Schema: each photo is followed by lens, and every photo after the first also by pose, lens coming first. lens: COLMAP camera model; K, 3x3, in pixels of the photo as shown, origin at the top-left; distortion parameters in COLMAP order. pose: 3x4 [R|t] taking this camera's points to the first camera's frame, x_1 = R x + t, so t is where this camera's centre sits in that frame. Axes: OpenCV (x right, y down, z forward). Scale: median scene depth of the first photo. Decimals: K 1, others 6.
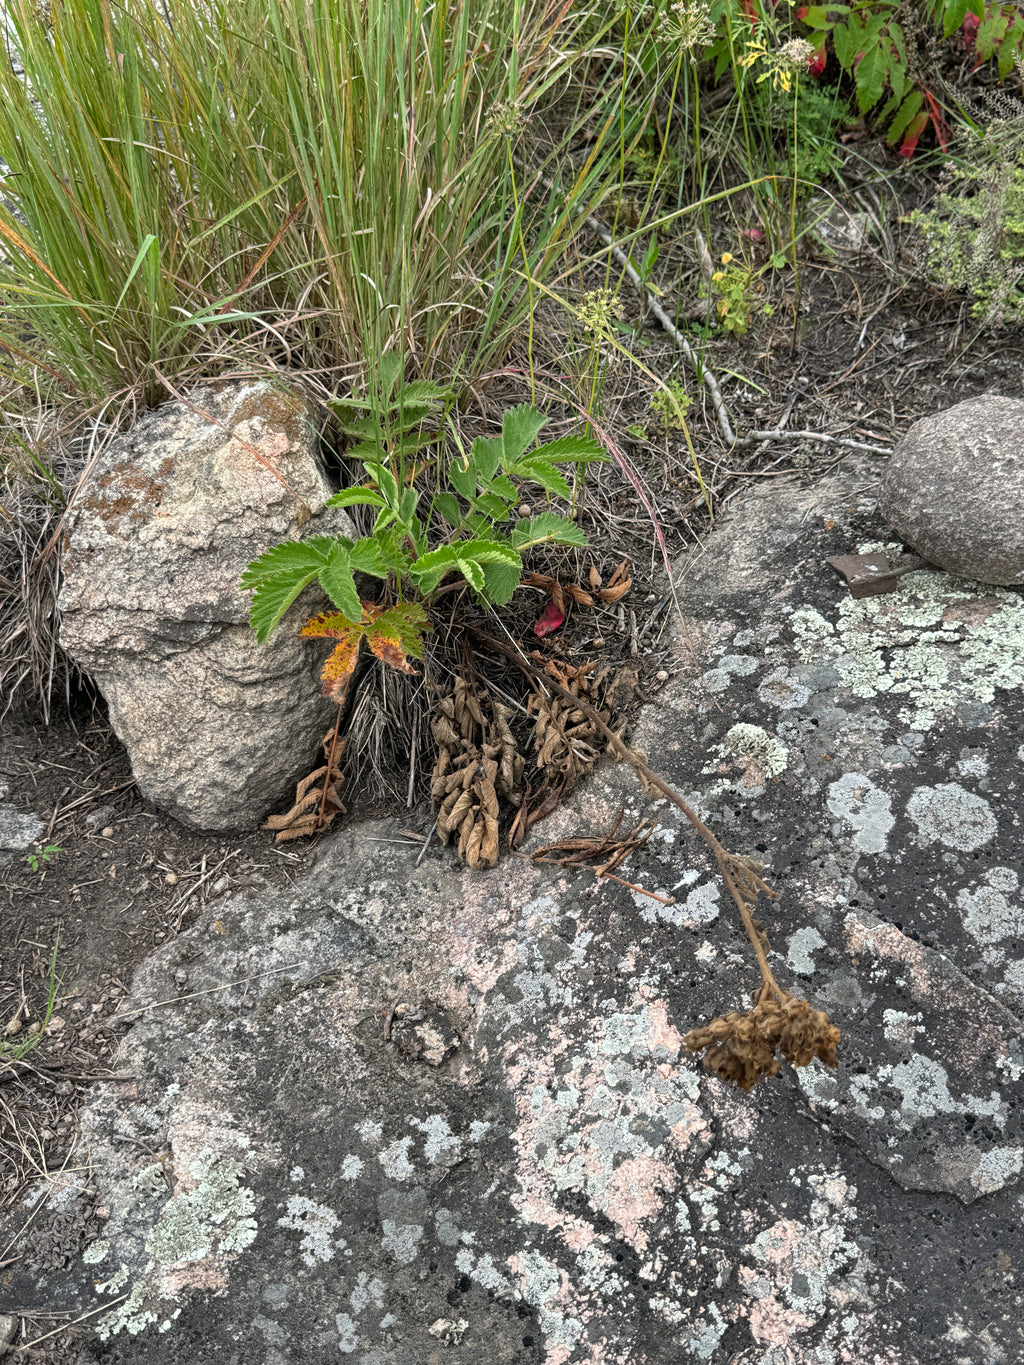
lens RADIAL K [[1467.9, 0, 512.0], [0, 1467.9, 682.5], [0, 0, 1]] dist [0.153347, -0.600882]
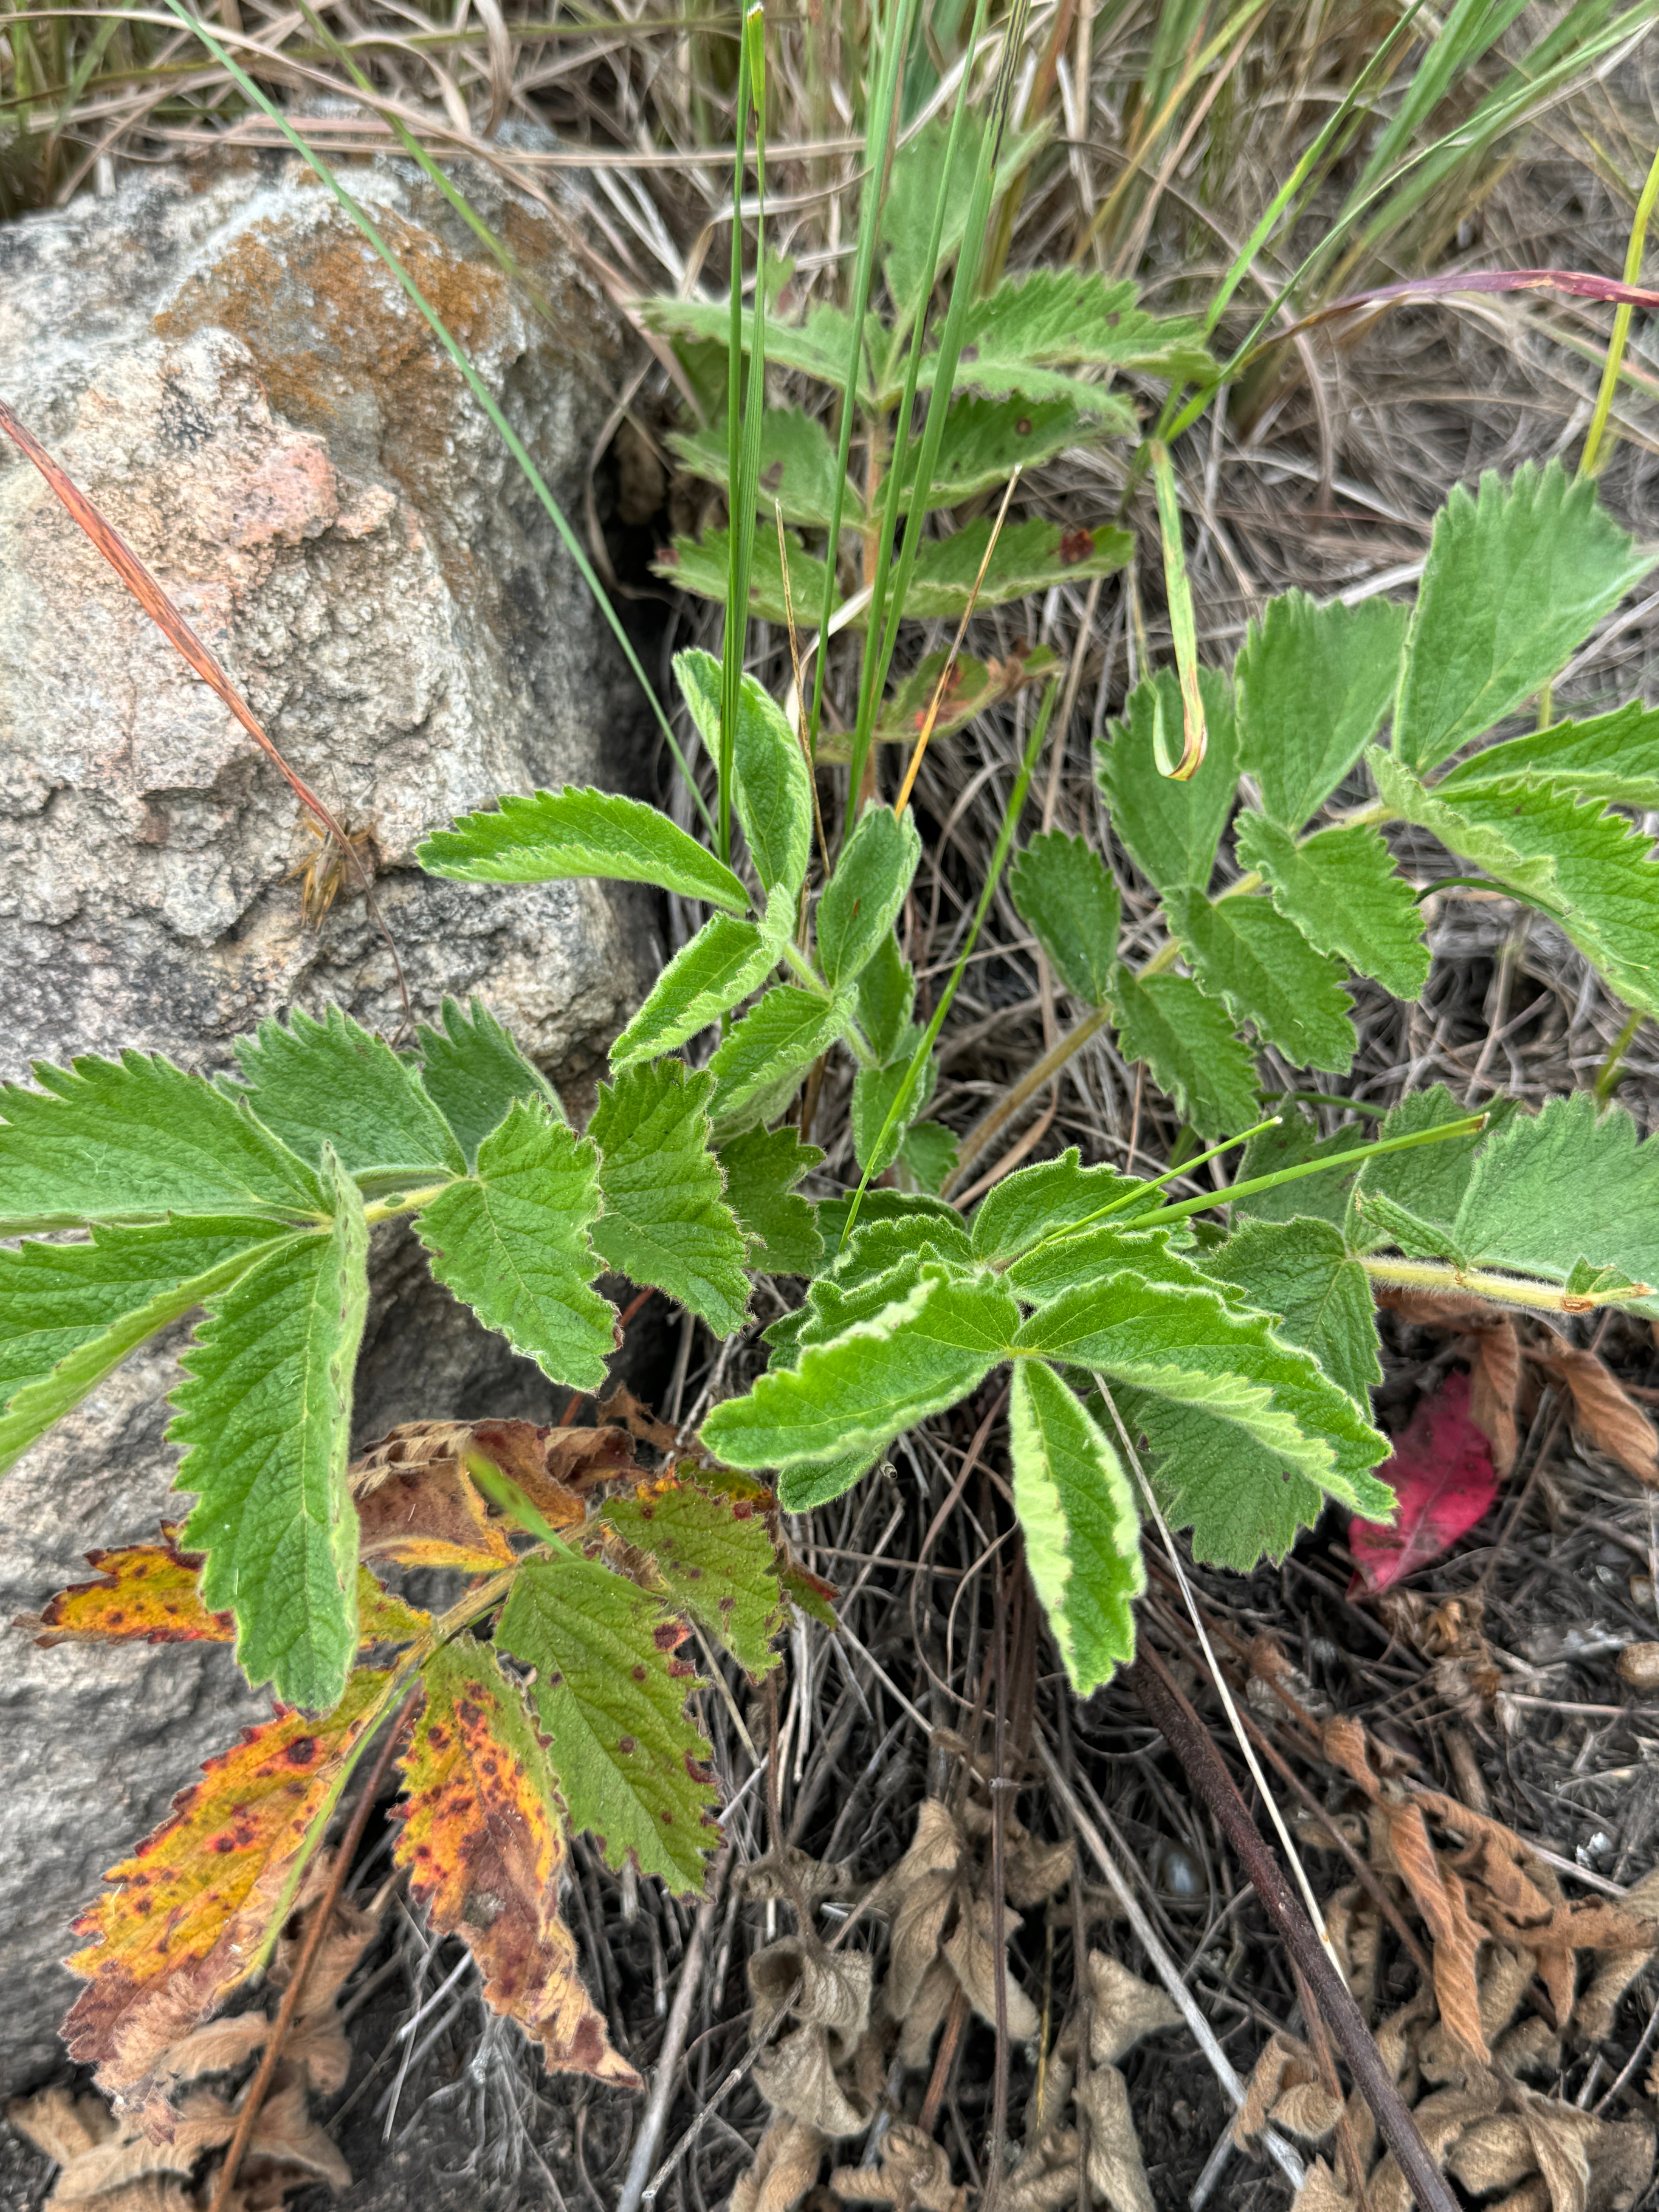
lens RADIAL K [[2378.8, 0, 829.5], [0, 2378.8, 1106.0], [0, 0, 1]] dist [0.153347, -0.600882]
pose [[0.968643, 0.202305, -0.144234, -0.022623], [-0.181471, 0.972581, 0.145443, -0.140083], [0.169703, -0.114708, 0.978797, 0.683800]]
